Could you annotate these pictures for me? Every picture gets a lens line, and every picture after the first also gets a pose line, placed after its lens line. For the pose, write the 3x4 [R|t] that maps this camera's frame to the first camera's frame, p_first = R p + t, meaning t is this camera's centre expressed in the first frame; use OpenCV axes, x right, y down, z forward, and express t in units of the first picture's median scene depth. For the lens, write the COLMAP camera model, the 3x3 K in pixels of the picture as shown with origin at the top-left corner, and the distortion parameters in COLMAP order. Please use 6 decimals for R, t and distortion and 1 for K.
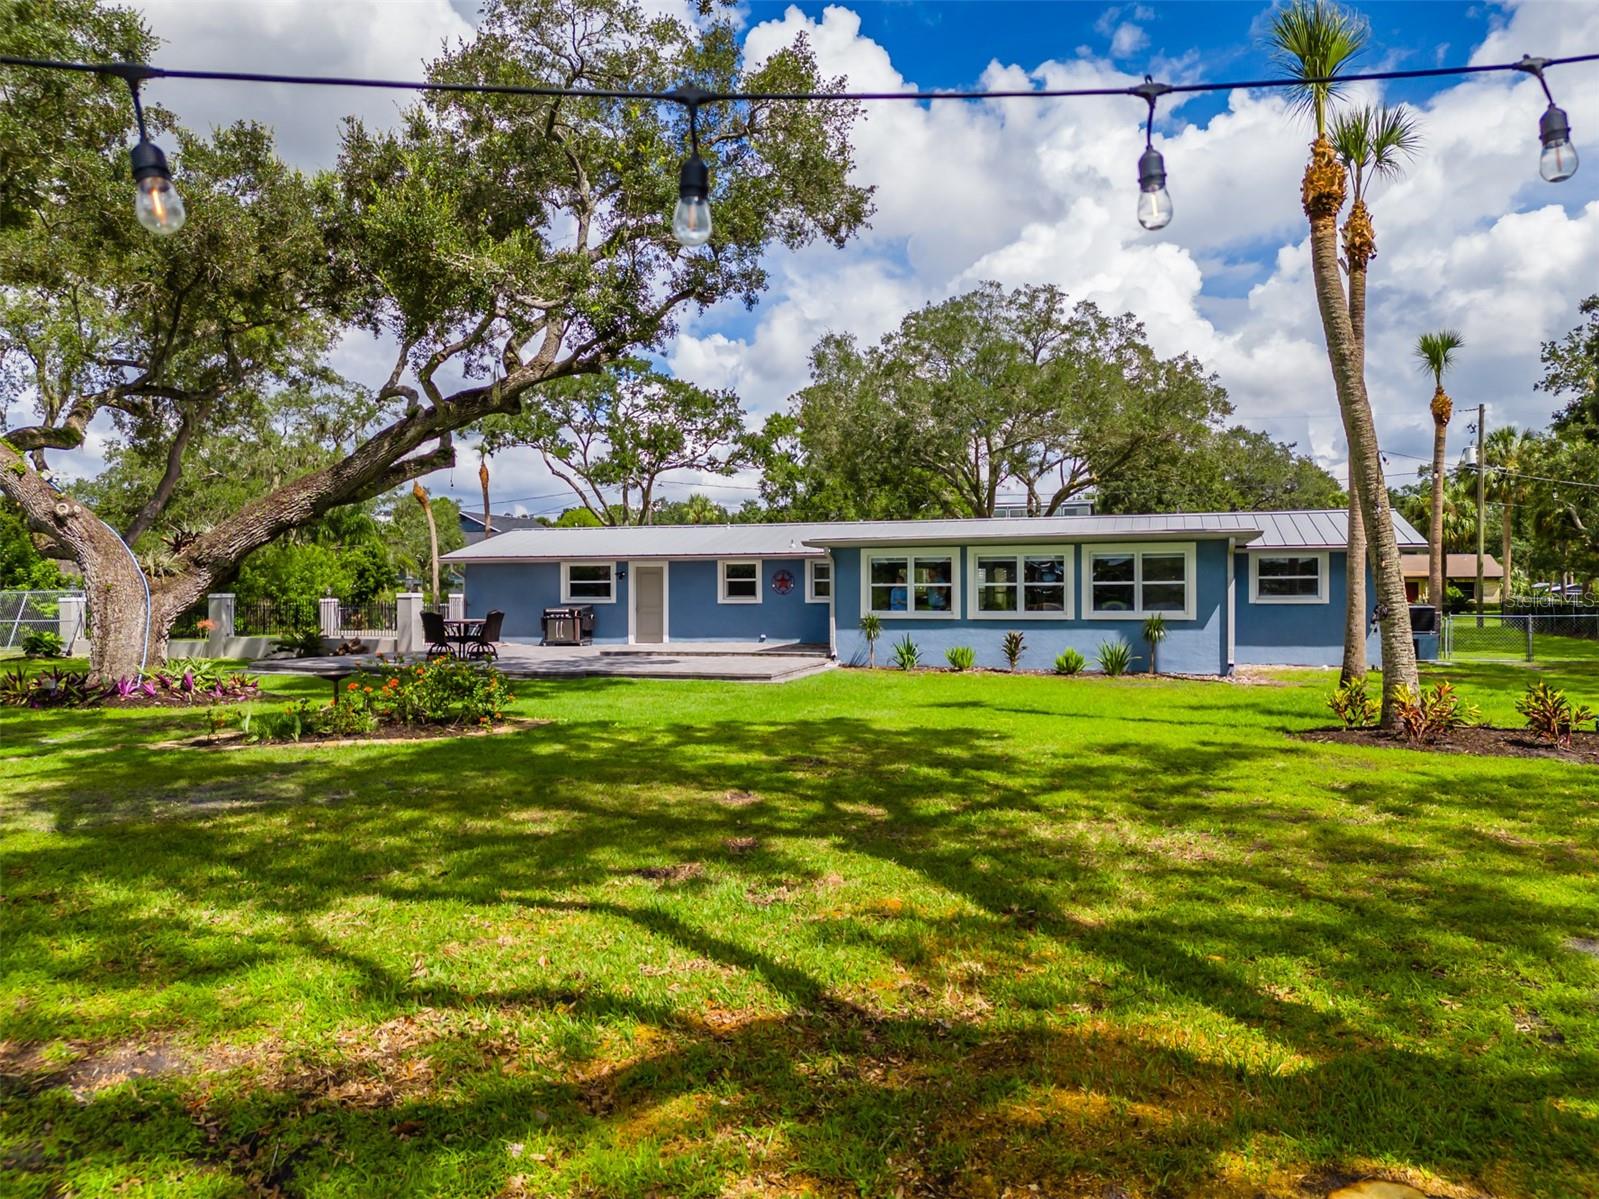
lens RADIAL K [[1134.5, 0, 796.7], [0, 1134.5, 611.3], [0, 0, 1]] dist [0.042694, -0.044017]
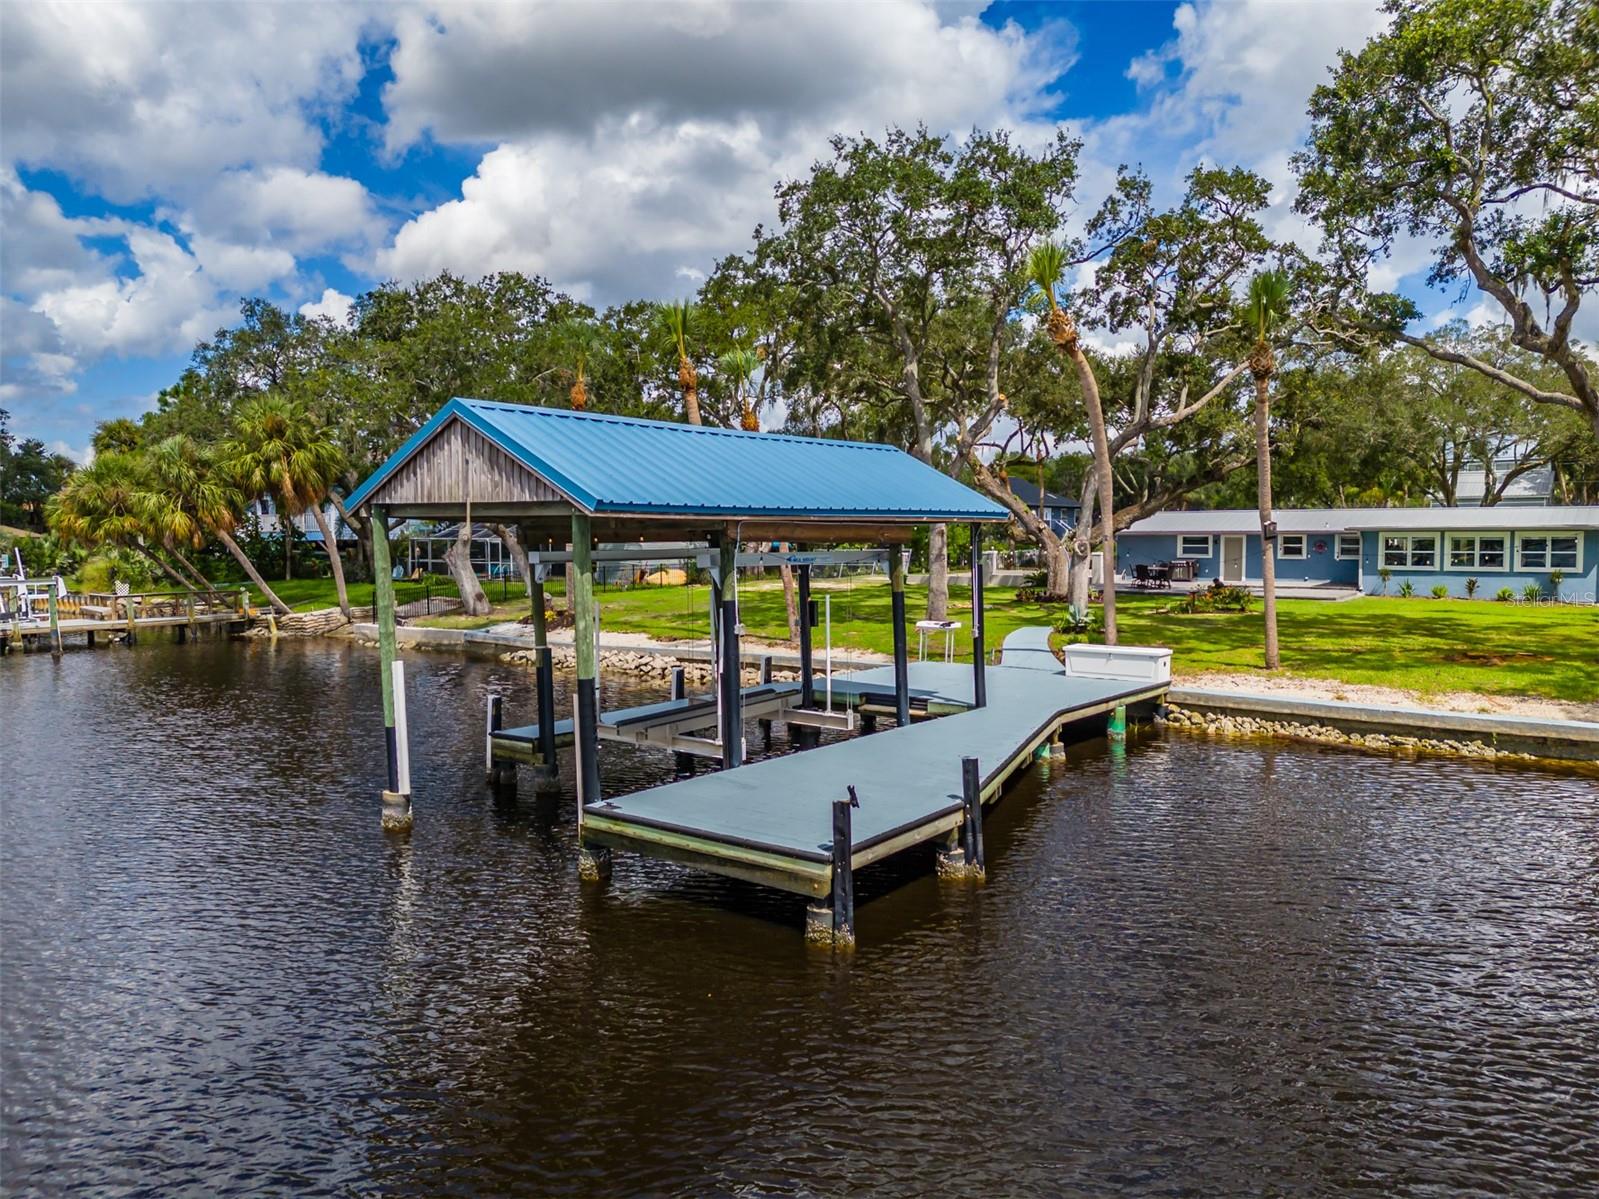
lens RADIAL K [[1134.5, 0, 799.8], [0, 1134.5, 603.8], [0, 0, 1]] dist [0.042694, -0.044017]
pose [[0.943350, 0.019660, -0.331217, -0.261020], [-0.002306, 0.998607, 0.052707, -0.041524], [0.331792, -0.048957, 0.942081, -1.317328]]
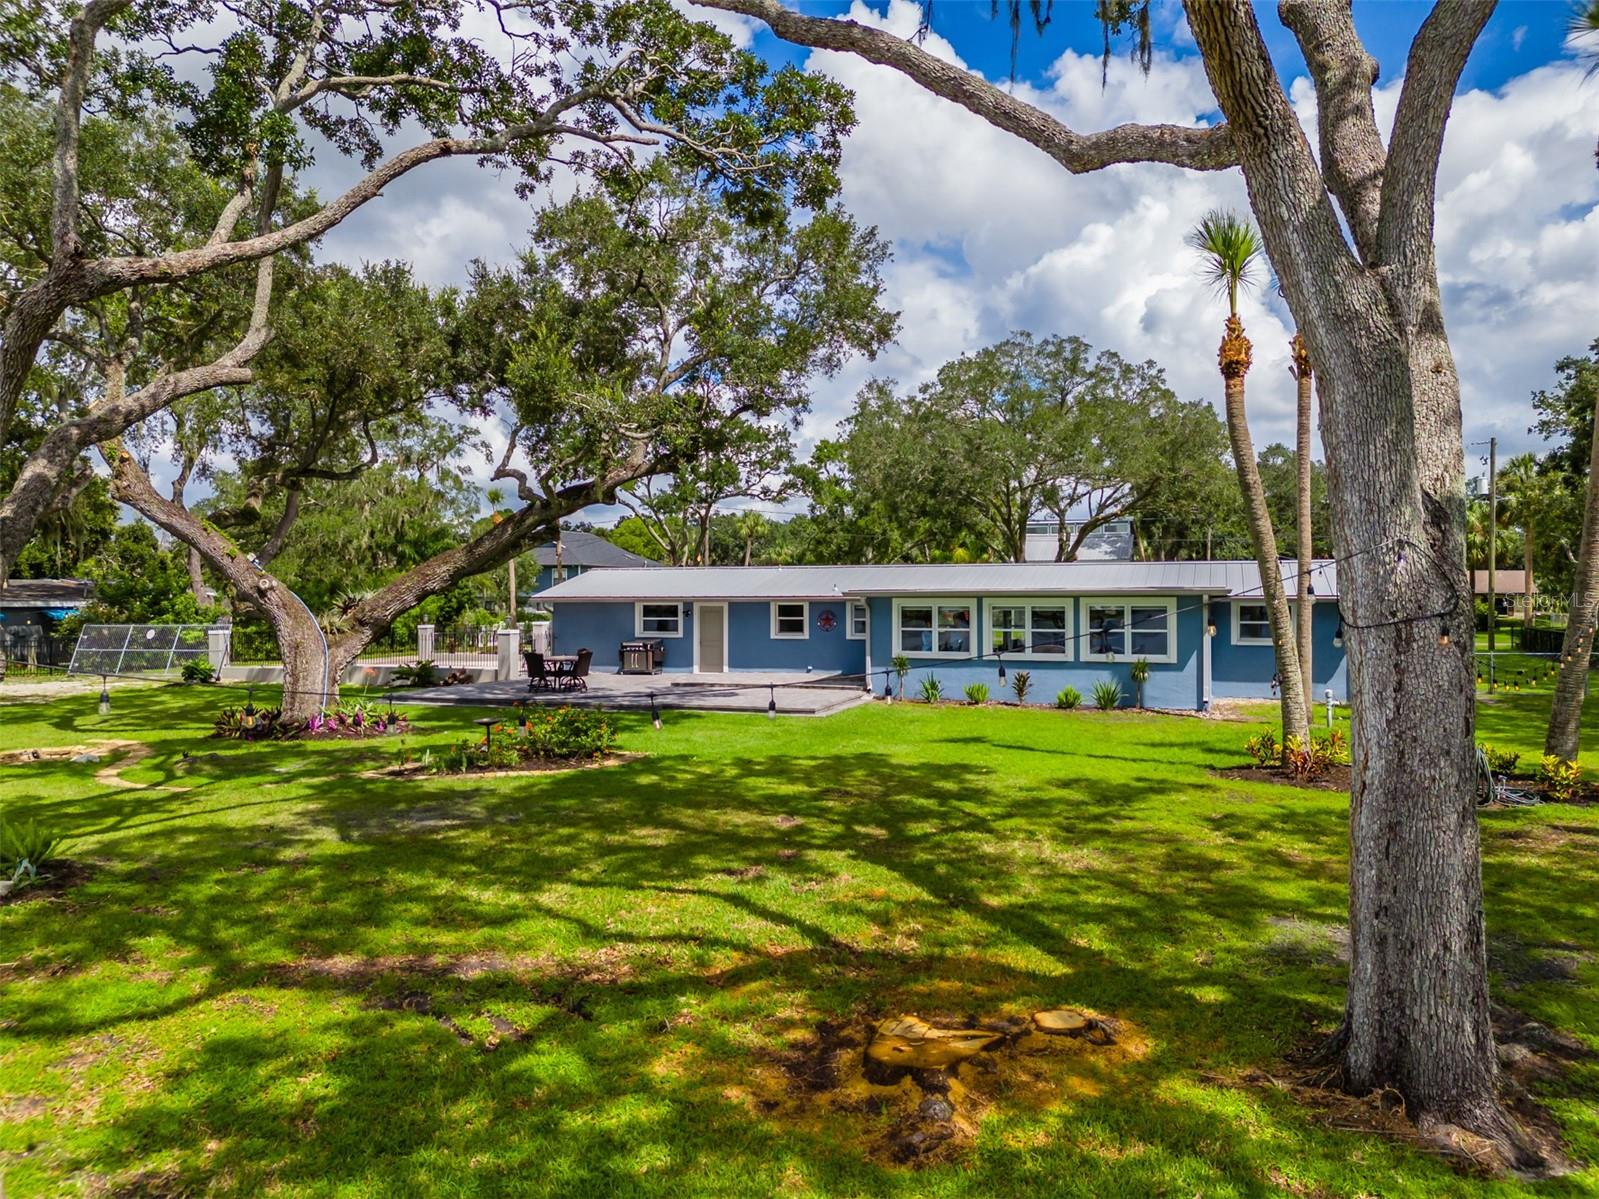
lens RADIAL K [[1134.5, 0, 792.8], [0, 1134.5, 611.4], [0, 0, 1]] dist [0.042694, -0.044017]
pose [[0.998805, 0.000771, -0.048863, 0.012954], [-0.000805, 0.999999, -0.000681, -0.048959], [0.048863, 0.000719, 0.998805, -0.213819]]
